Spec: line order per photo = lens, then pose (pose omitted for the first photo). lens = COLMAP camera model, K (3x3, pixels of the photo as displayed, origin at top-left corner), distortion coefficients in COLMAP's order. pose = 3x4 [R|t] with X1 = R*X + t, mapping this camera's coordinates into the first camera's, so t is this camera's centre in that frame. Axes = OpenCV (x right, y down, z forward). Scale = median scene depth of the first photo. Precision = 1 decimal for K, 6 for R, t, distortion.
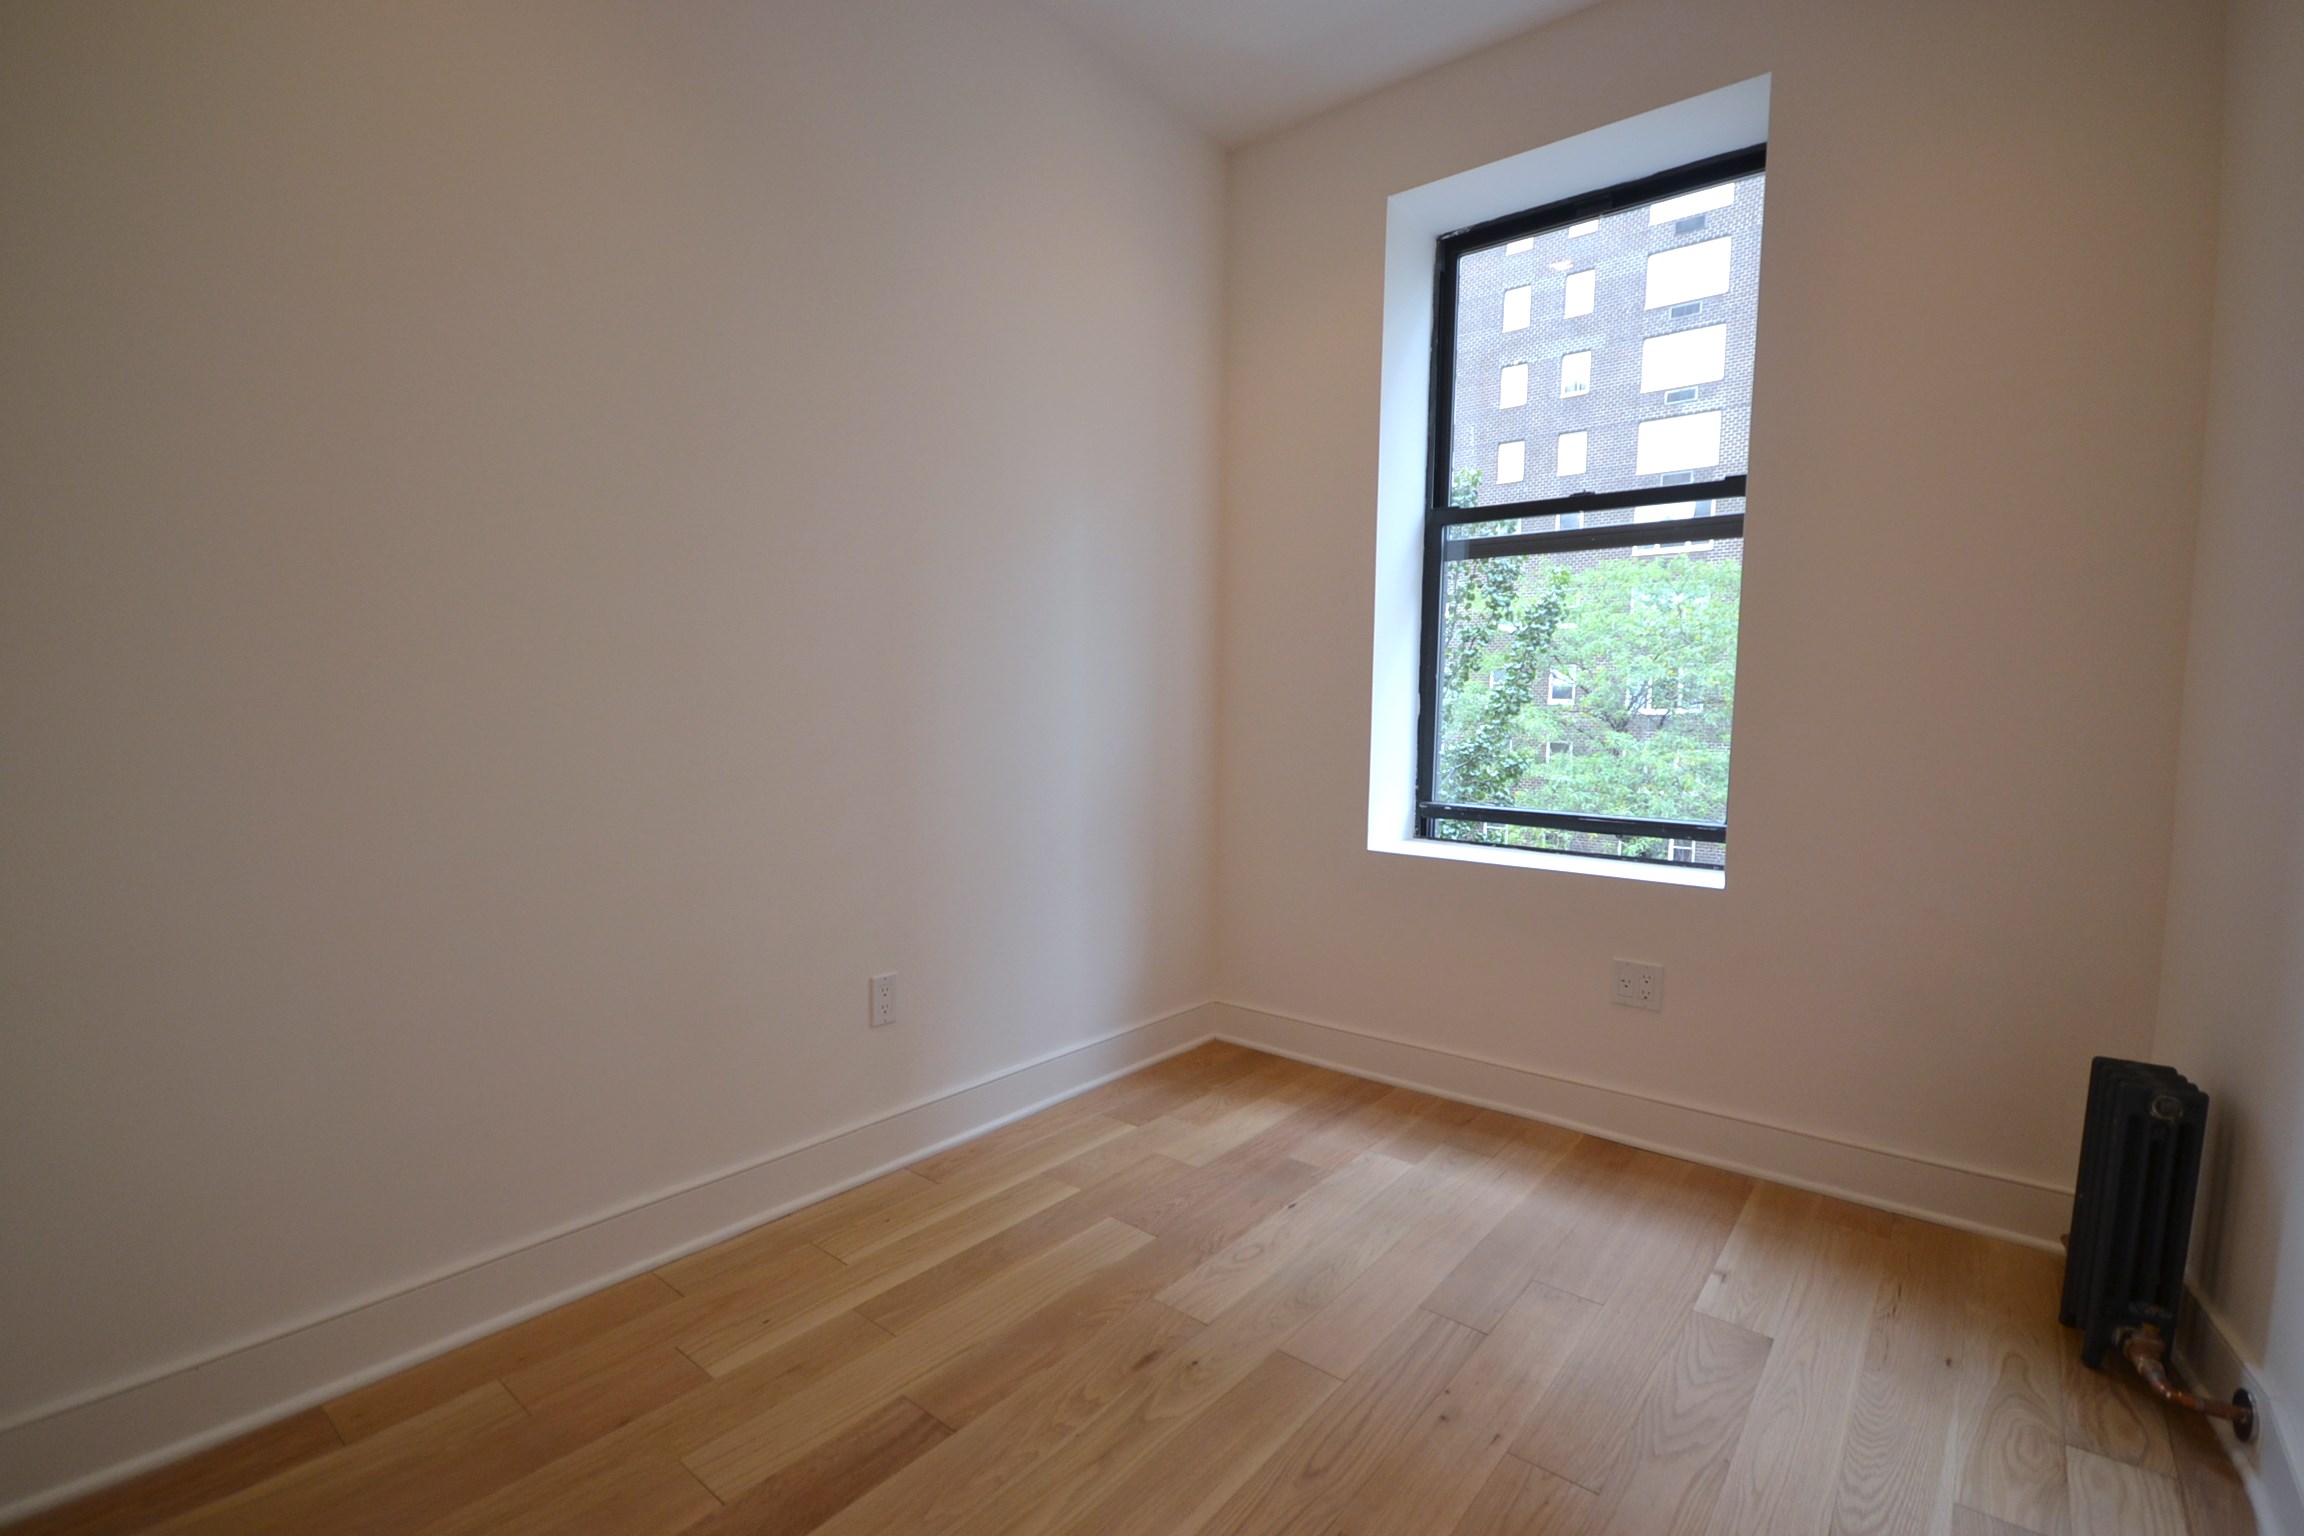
lens RADIAL K [[1030.1, 0, 1152.0], [0, 1030.1, 768.0], [0, 0, 1]] dist [-0.031921, -0.000142]
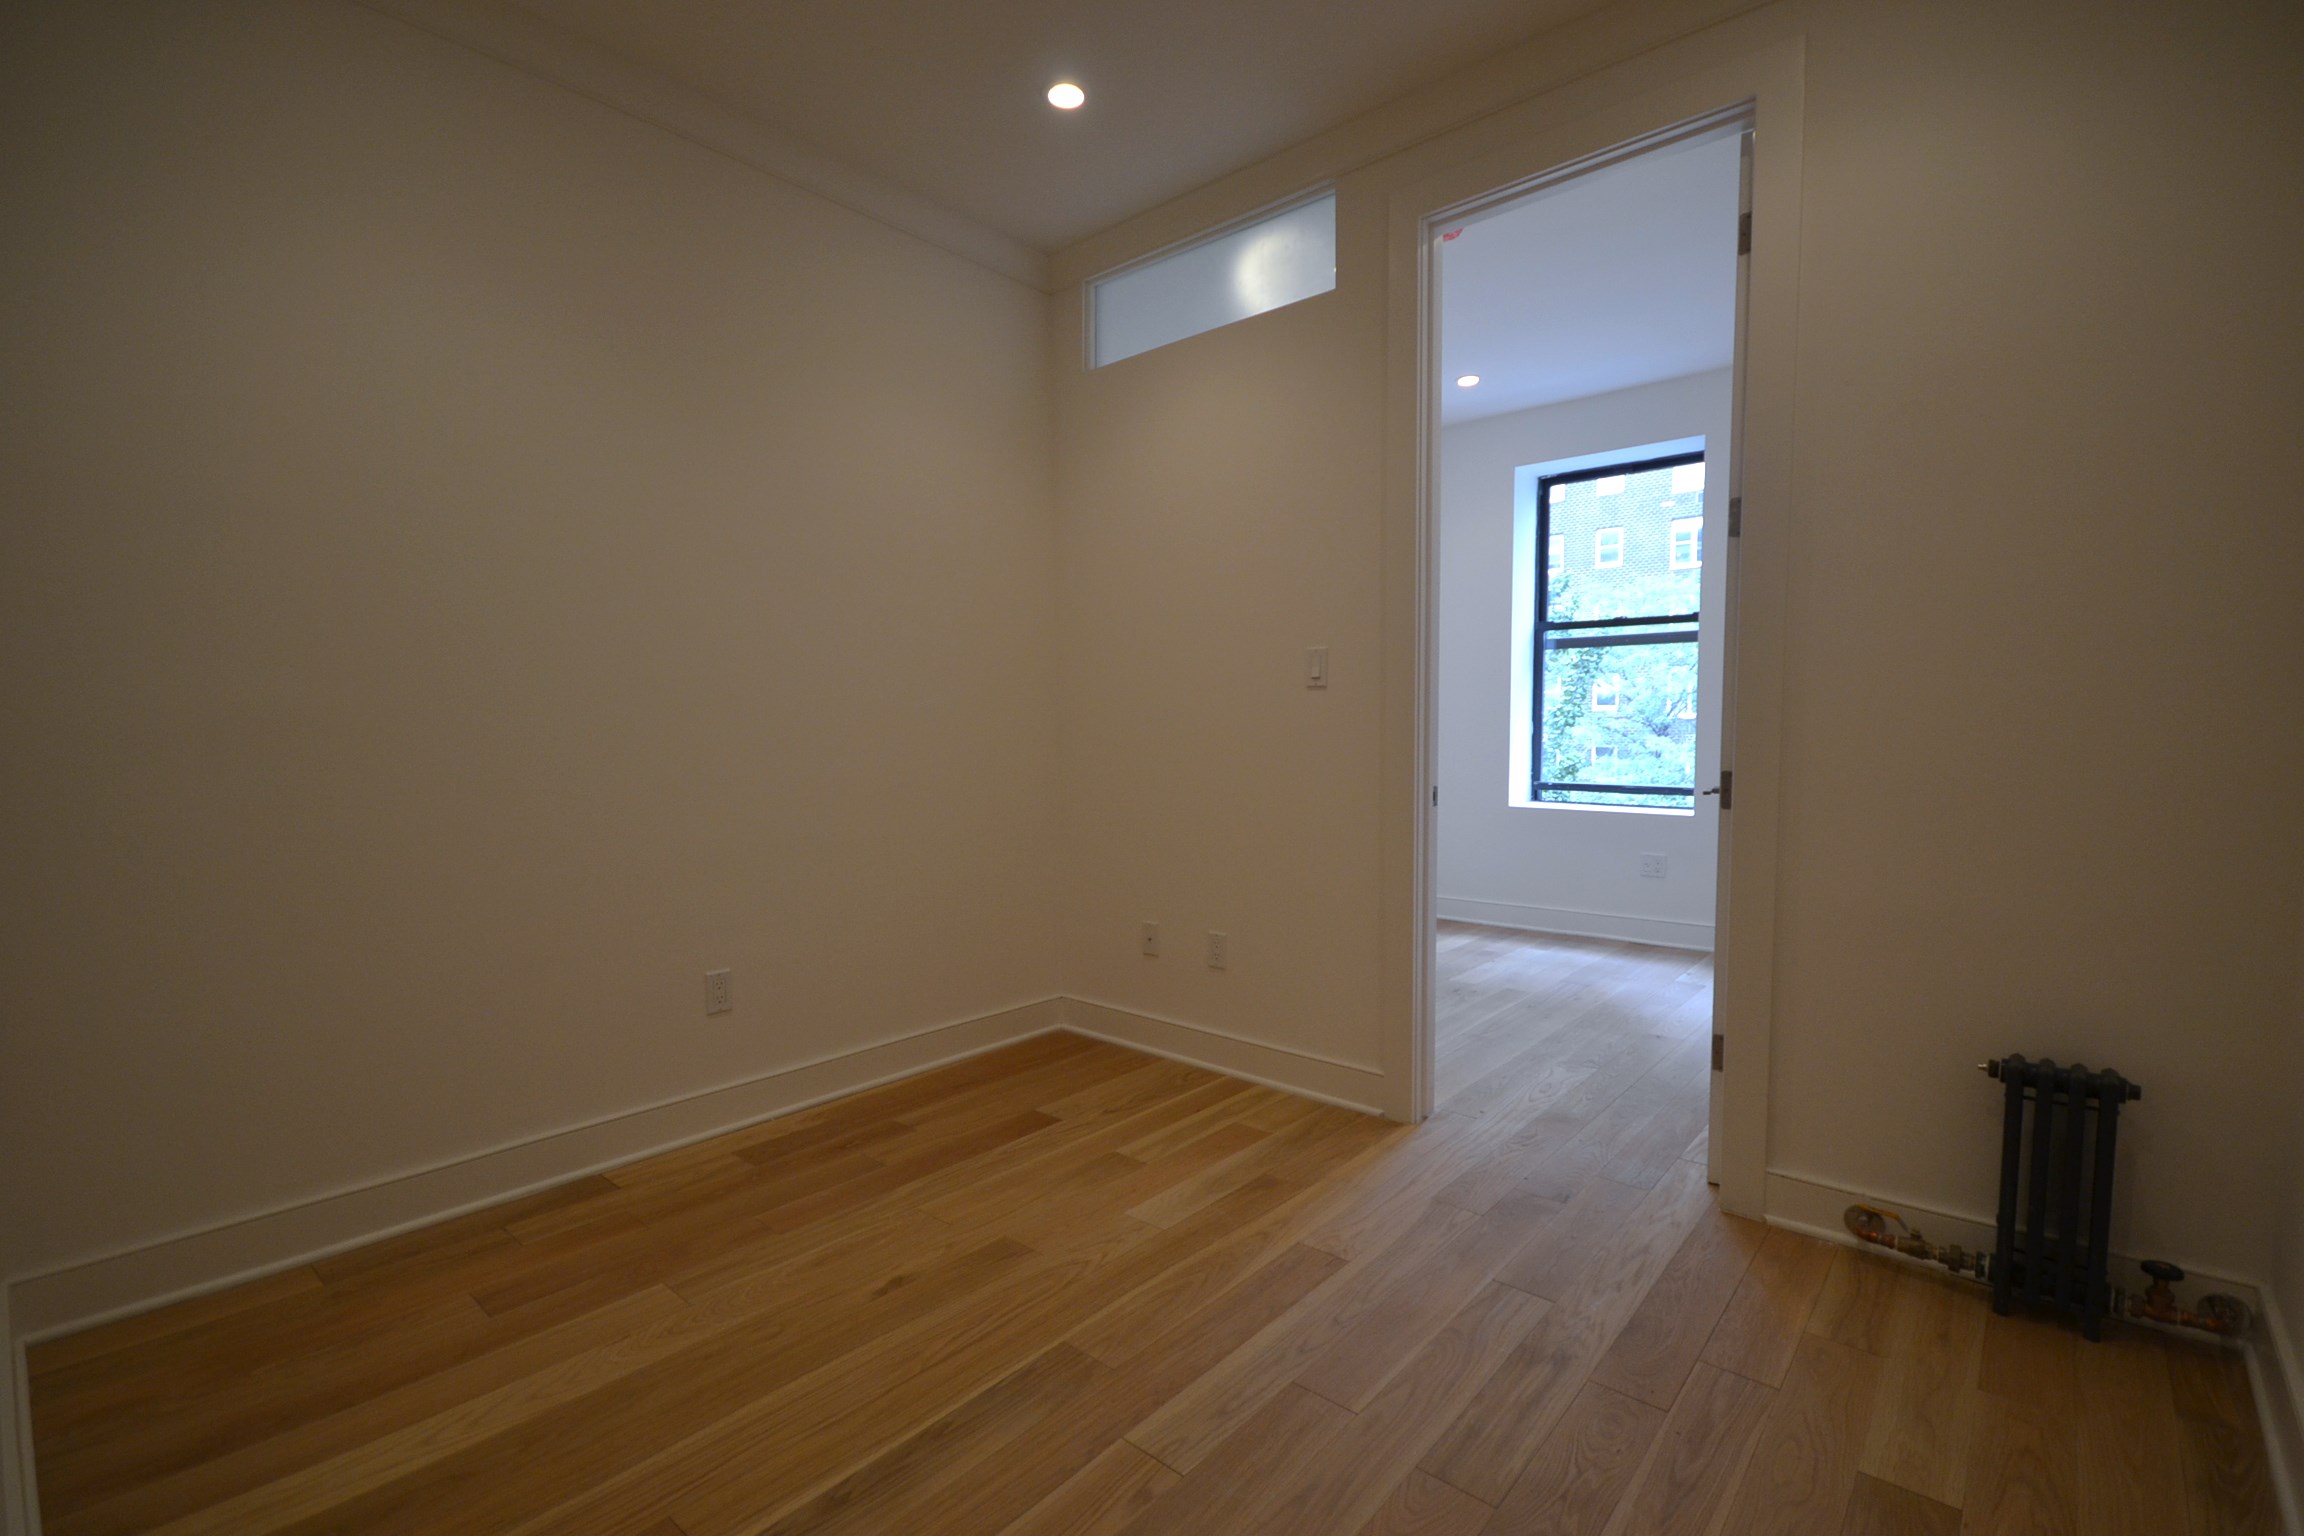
lens RADIAL K [[1030.1, 0, 1152.0], [0, 1030.1, 768.0], [0, 0, 1]] dist [-0.031921, -0.000142]
pose [[0.999173, -0.016673, -0.037074, -0.343106], [0.016250, 0.999800, -0.011683, 0.019060], [0.037262, 0.011071, 0.999244, -0.834093]]
